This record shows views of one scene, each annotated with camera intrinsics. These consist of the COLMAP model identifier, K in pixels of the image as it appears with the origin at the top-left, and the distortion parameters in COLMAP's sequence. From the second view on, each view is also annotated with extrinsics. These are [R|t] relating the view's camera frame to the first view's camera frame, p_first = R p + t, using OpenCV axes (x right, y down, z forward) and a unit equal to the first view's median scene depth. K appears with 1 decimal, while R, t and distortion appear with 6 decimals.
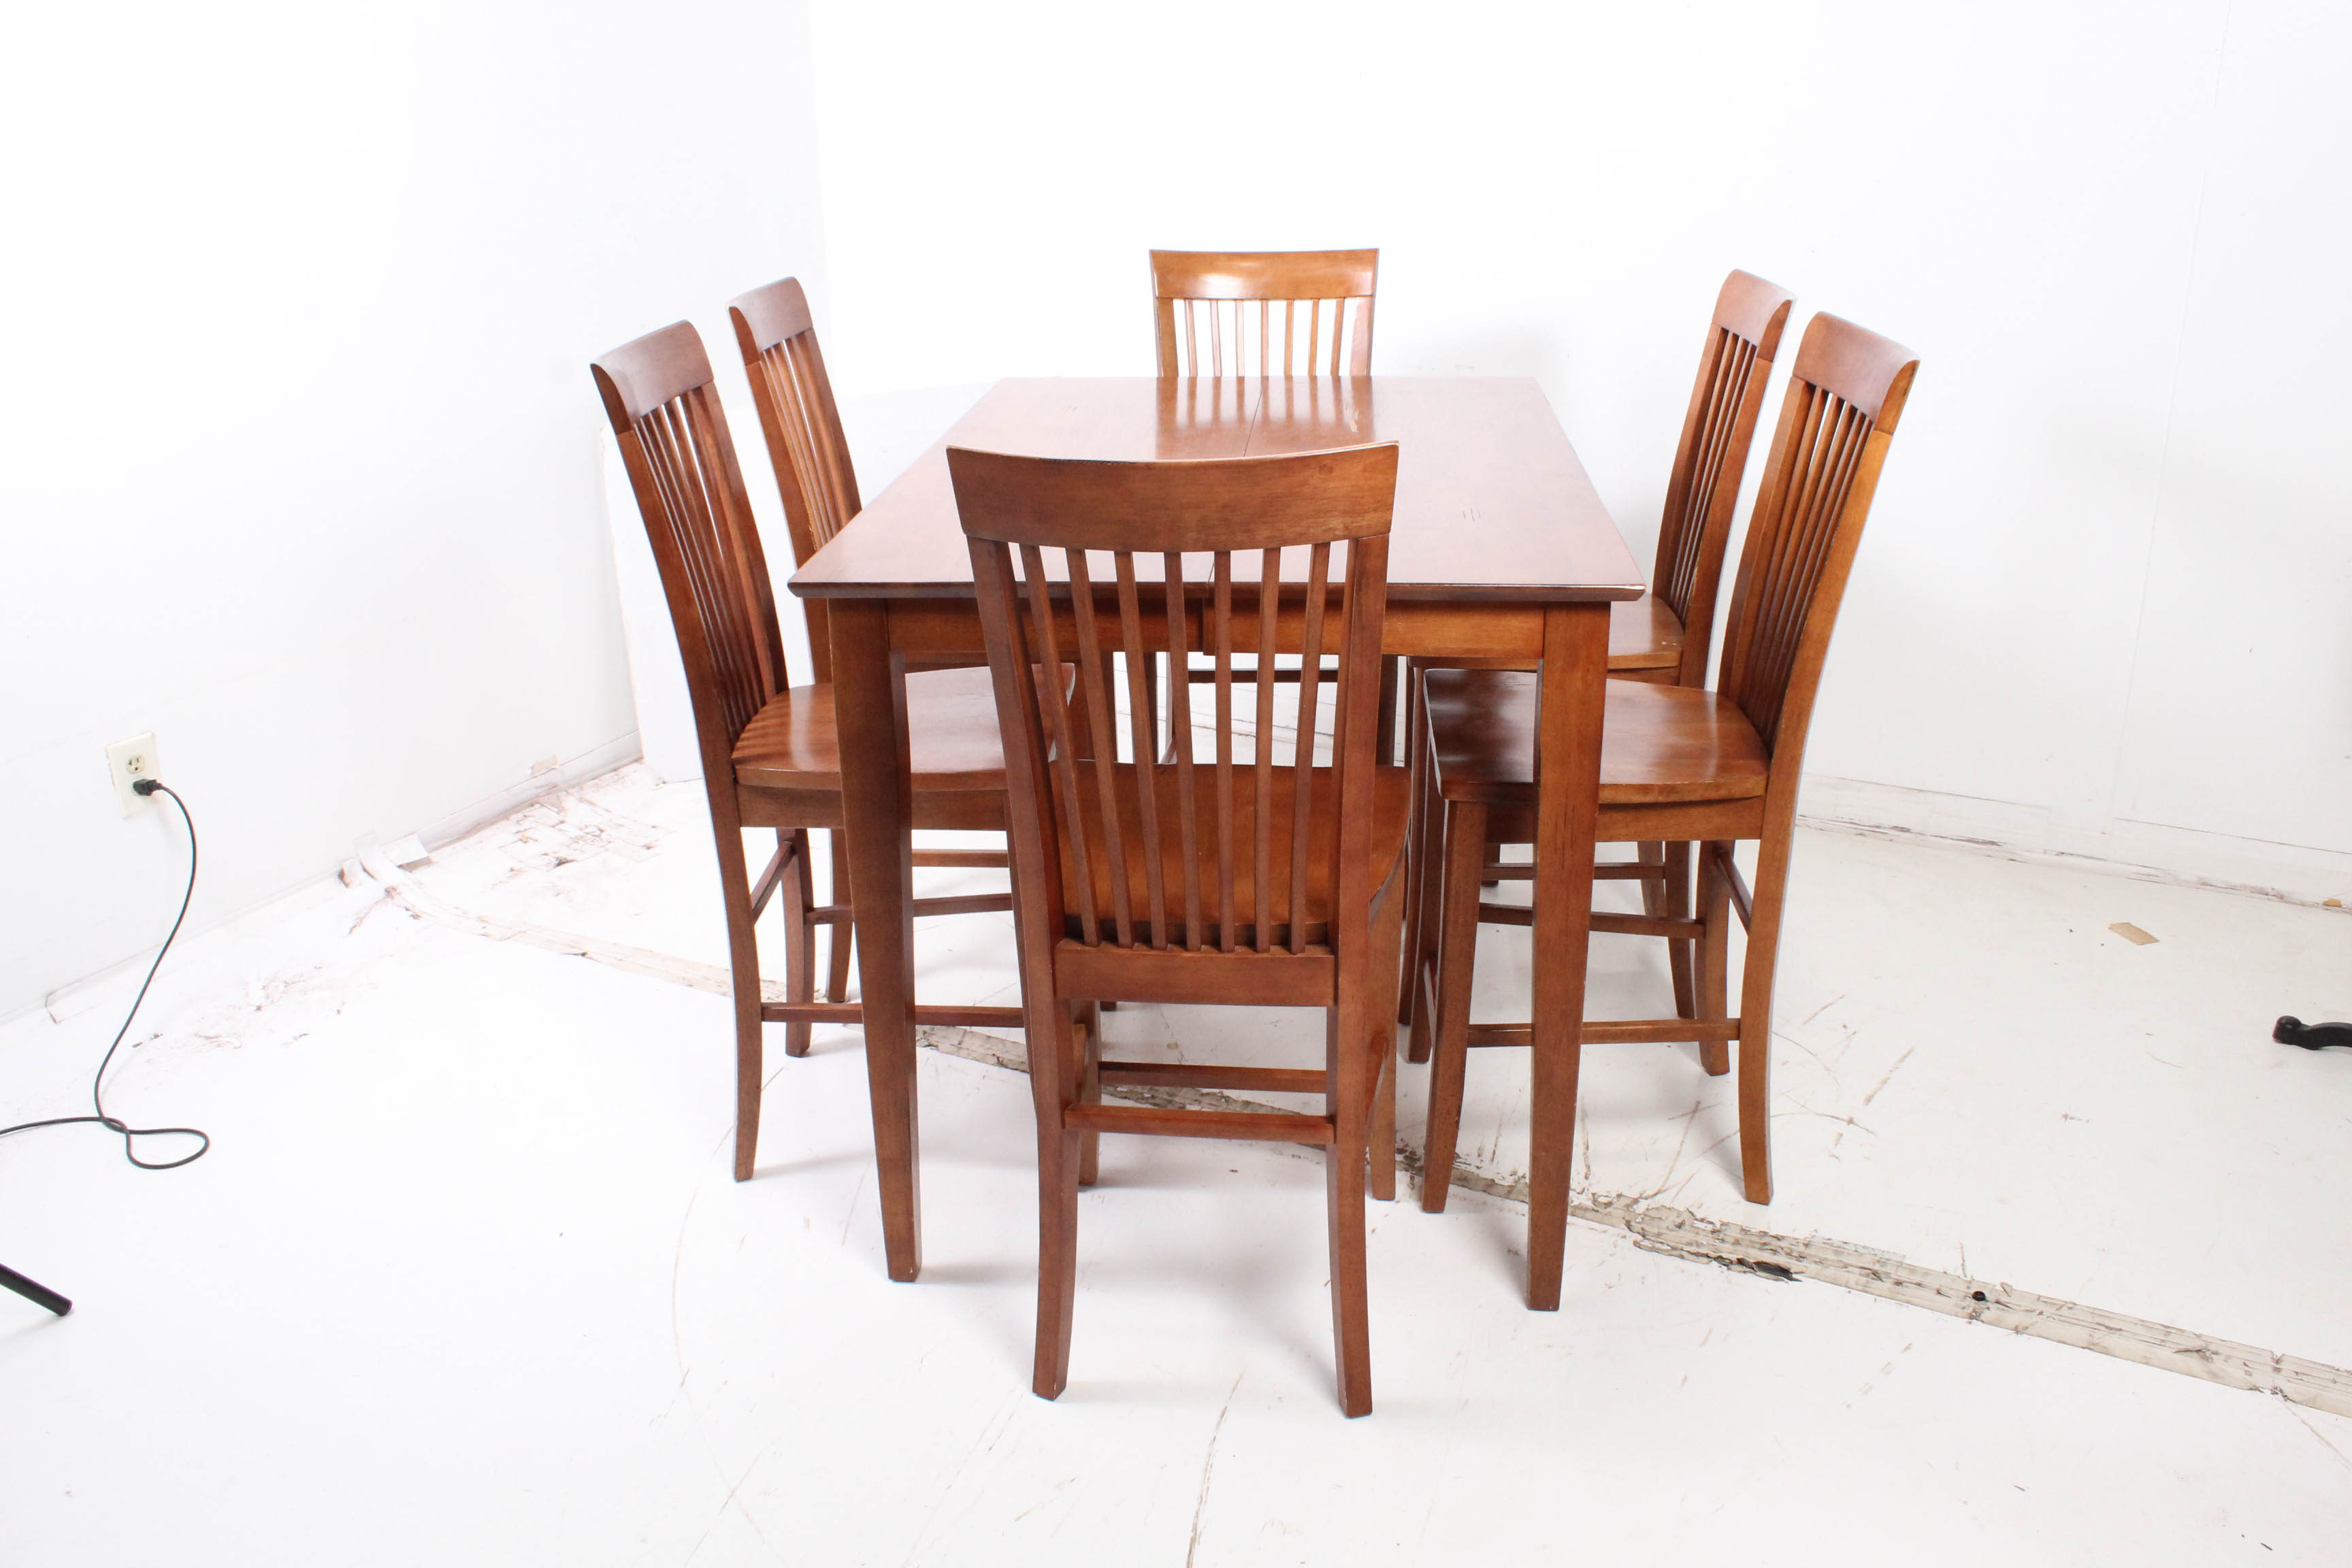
lens RADIAL K [[1960.8, 0, 1176.0], [0, 1960.8, 784.0], [0, 0, 1]] dist [-0.171206, 0.150869]
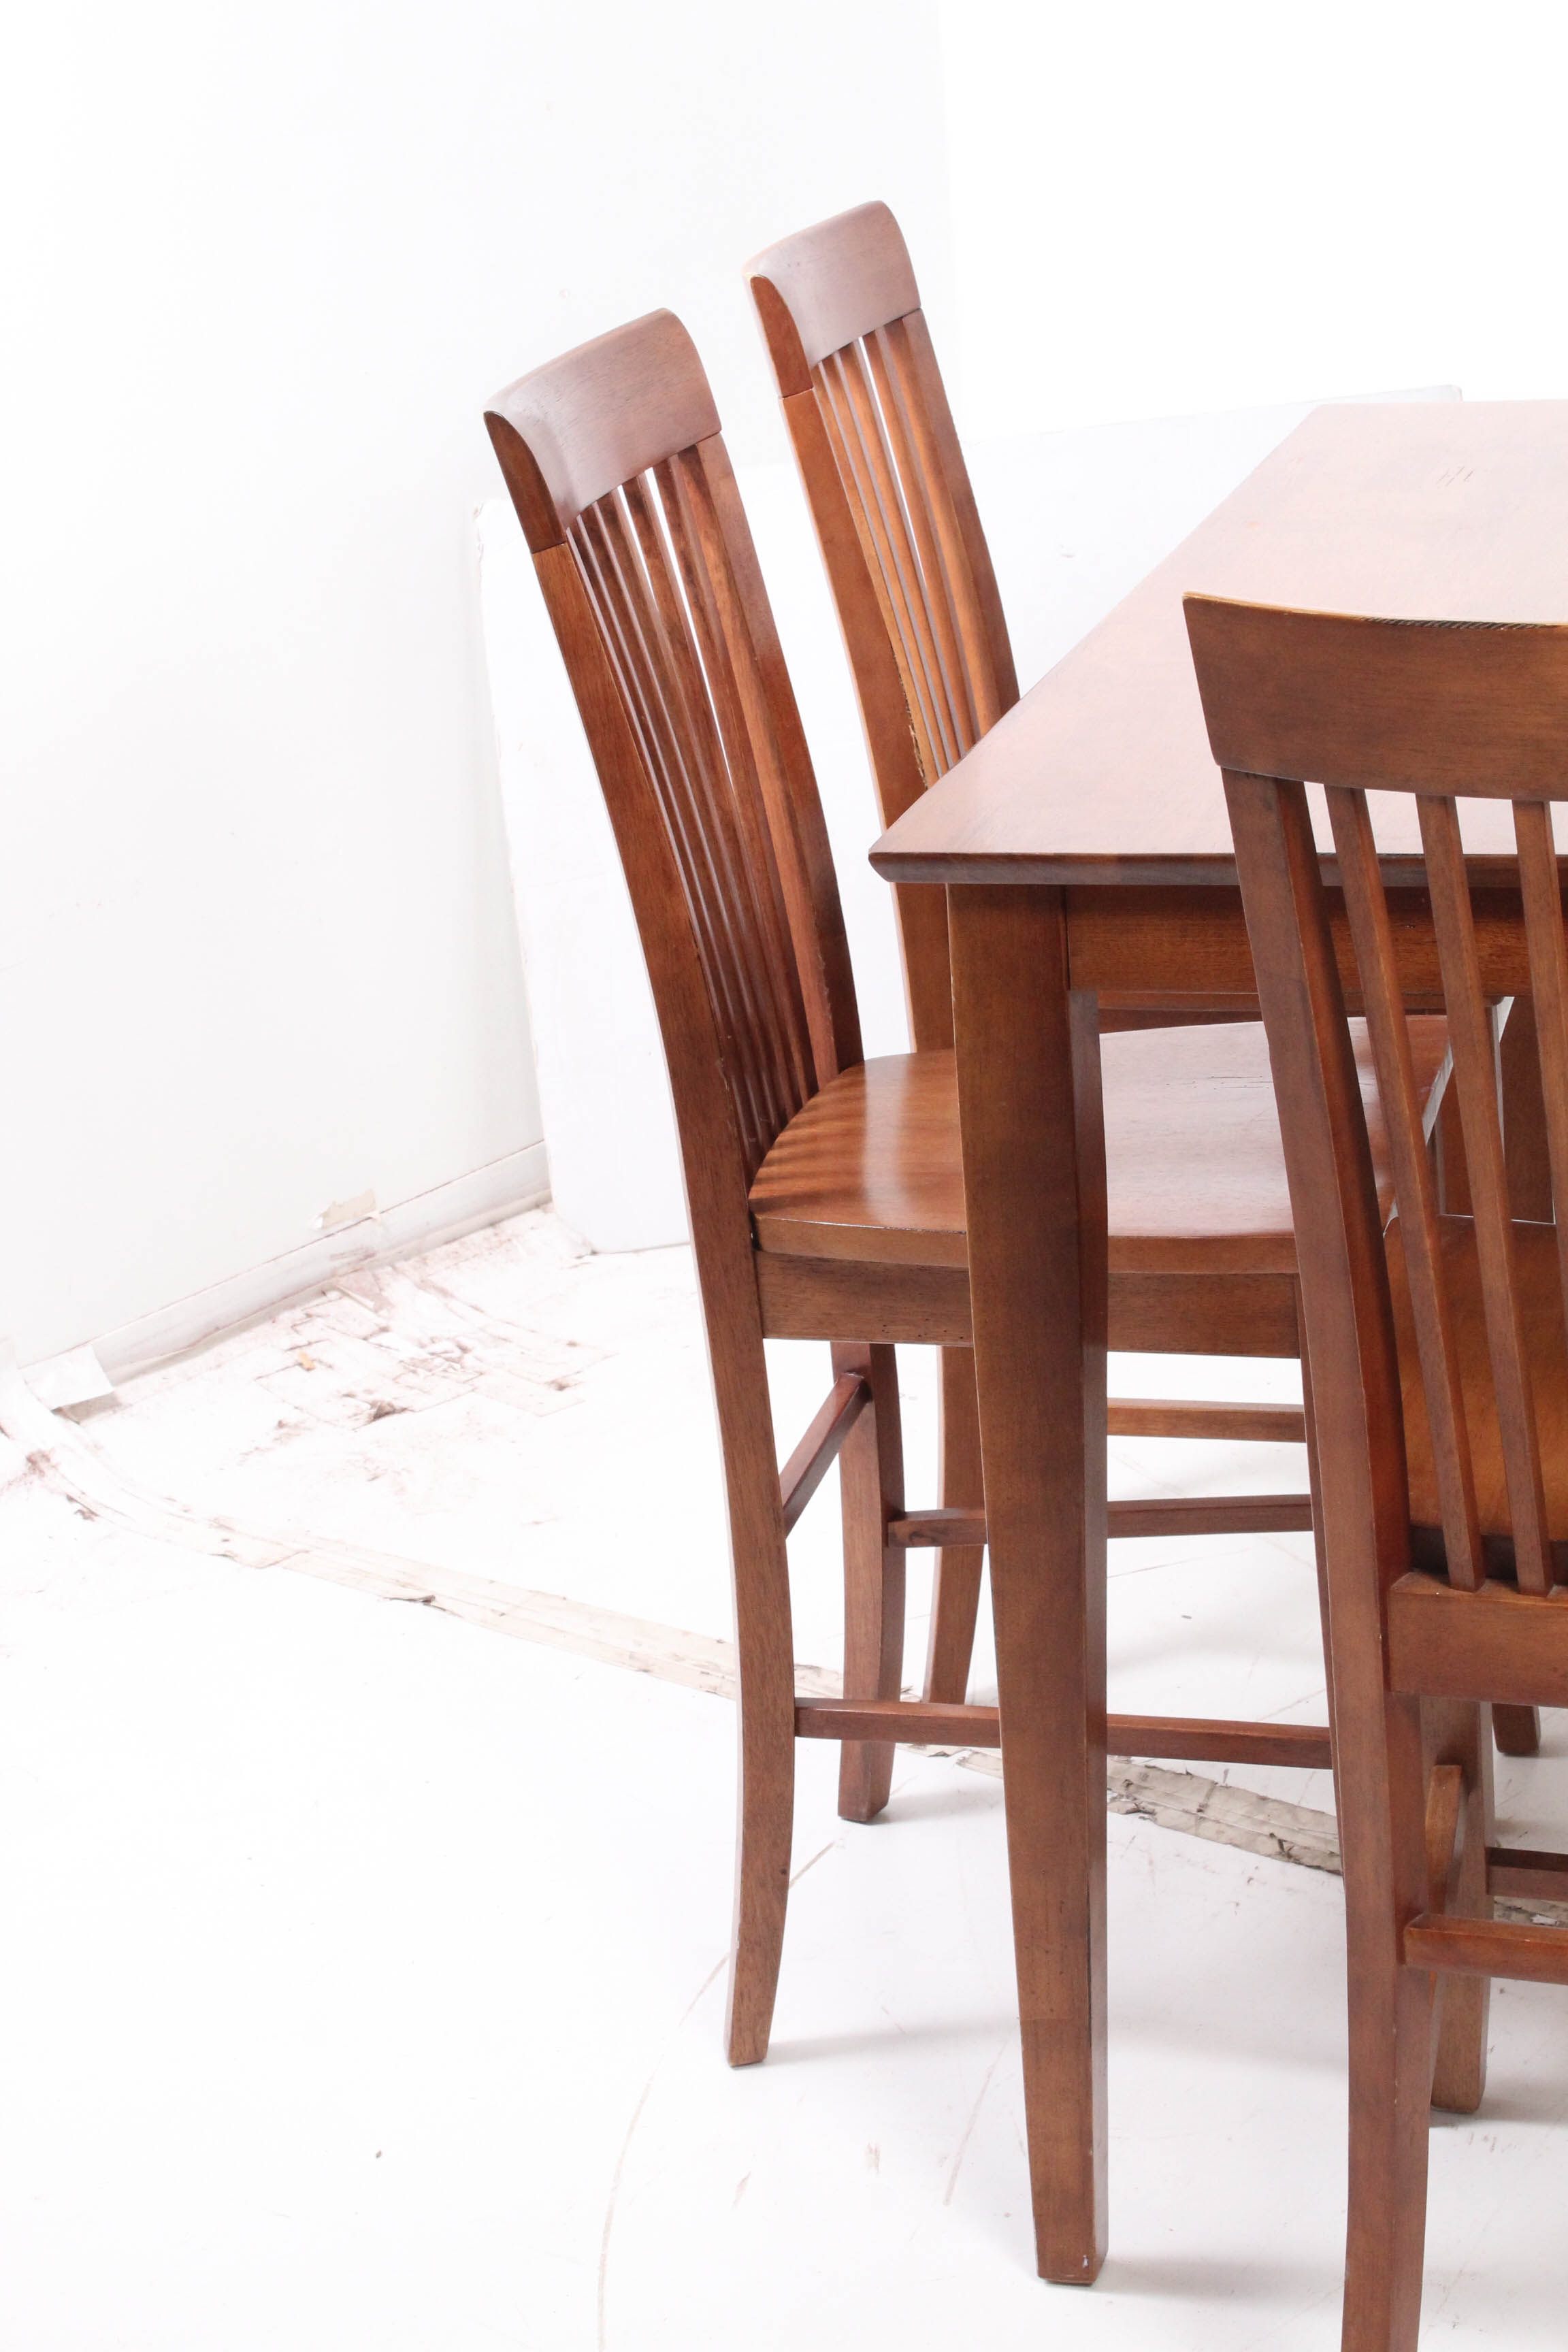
lens RADIAL K [[4541.2, 0, 738.8], [0, 4541.2, 1177.0], [0, 0, 1]] dist [0.029201, -0.005318]
pose [[0.975970, 0.016197, -0.217304, 0.020793], [-0.021205, 0.999560, -0.020732, 0.004979], [0.216872, 0.024842, 0.975884, -0.130797]]
